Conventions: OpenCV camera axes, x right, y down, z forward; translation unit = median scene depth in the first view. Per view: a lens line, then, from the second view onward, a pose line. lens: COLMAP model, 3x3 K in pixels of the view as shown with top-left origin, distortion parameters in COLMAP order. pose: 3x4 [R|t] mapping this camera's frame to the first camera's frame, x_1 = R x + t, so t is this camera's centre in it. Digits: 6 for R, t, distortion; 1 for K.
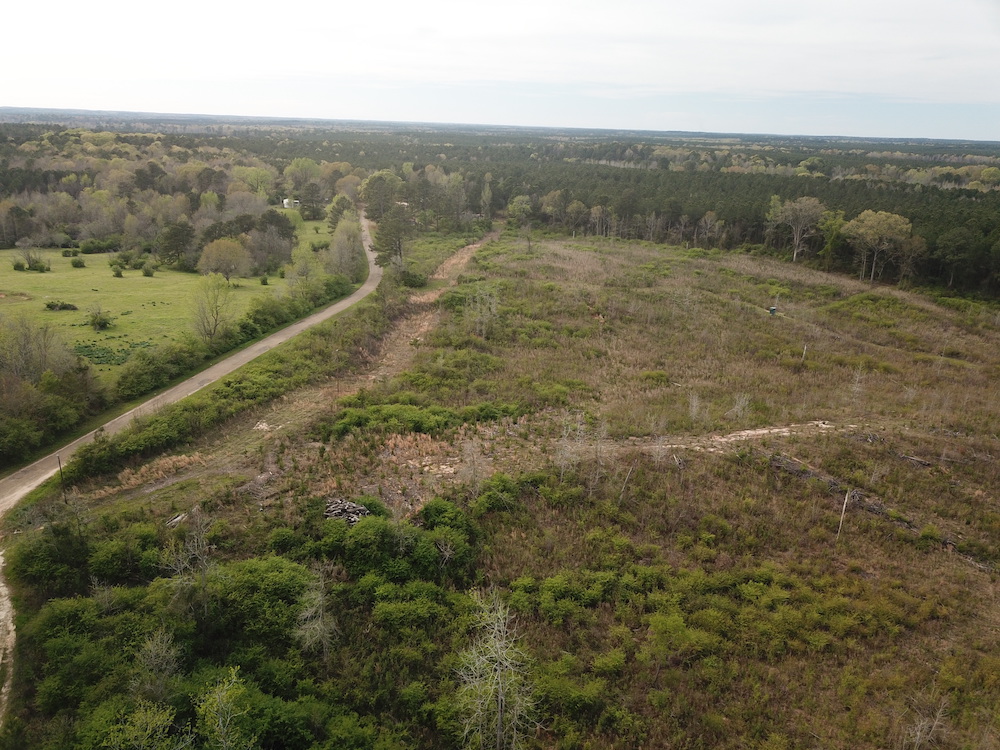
lens RADIAL K [[773.3, 0, 500.6], [0, 773.3, 376.3], [0, 0, 1]] dist [-0.003349, 0.025309]
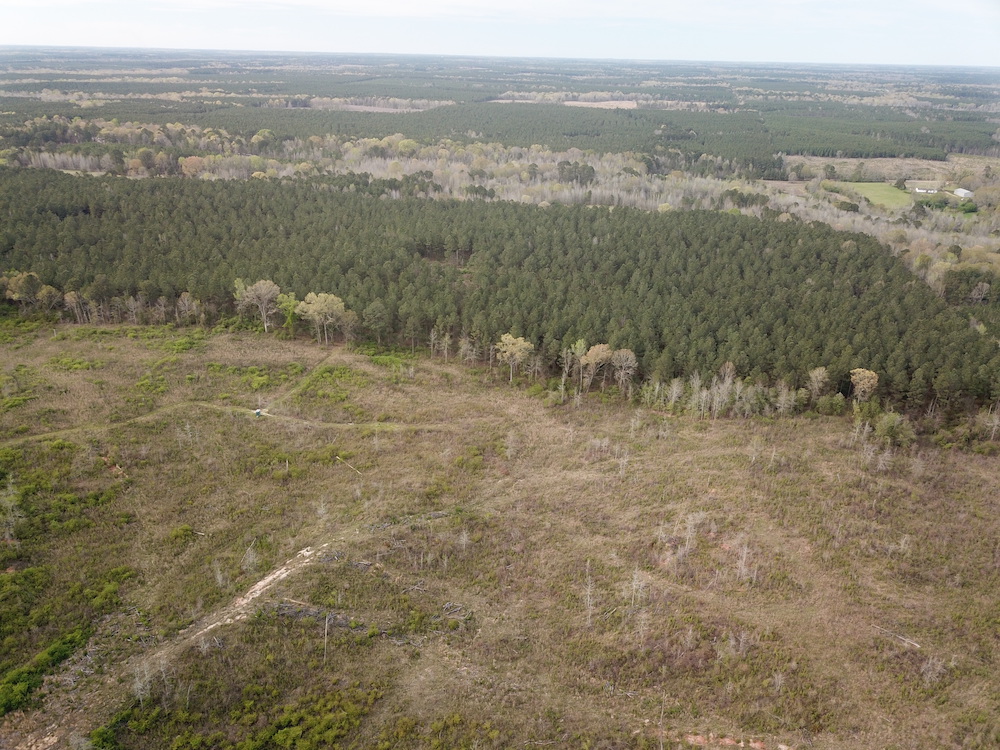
lens RADIAL K [[773.3, 0, 498.8], [0, 773.3, 373.2], [0, 0, 1]] dist [-0.003349, 0.025309]
pose [[0.800643, -0.261331, 0.539144, -0.005045], [0.194682, 0.964506, 0.178402, -0.467238], [-0.566630, -0.037874, 0.823102, -0.436928]]
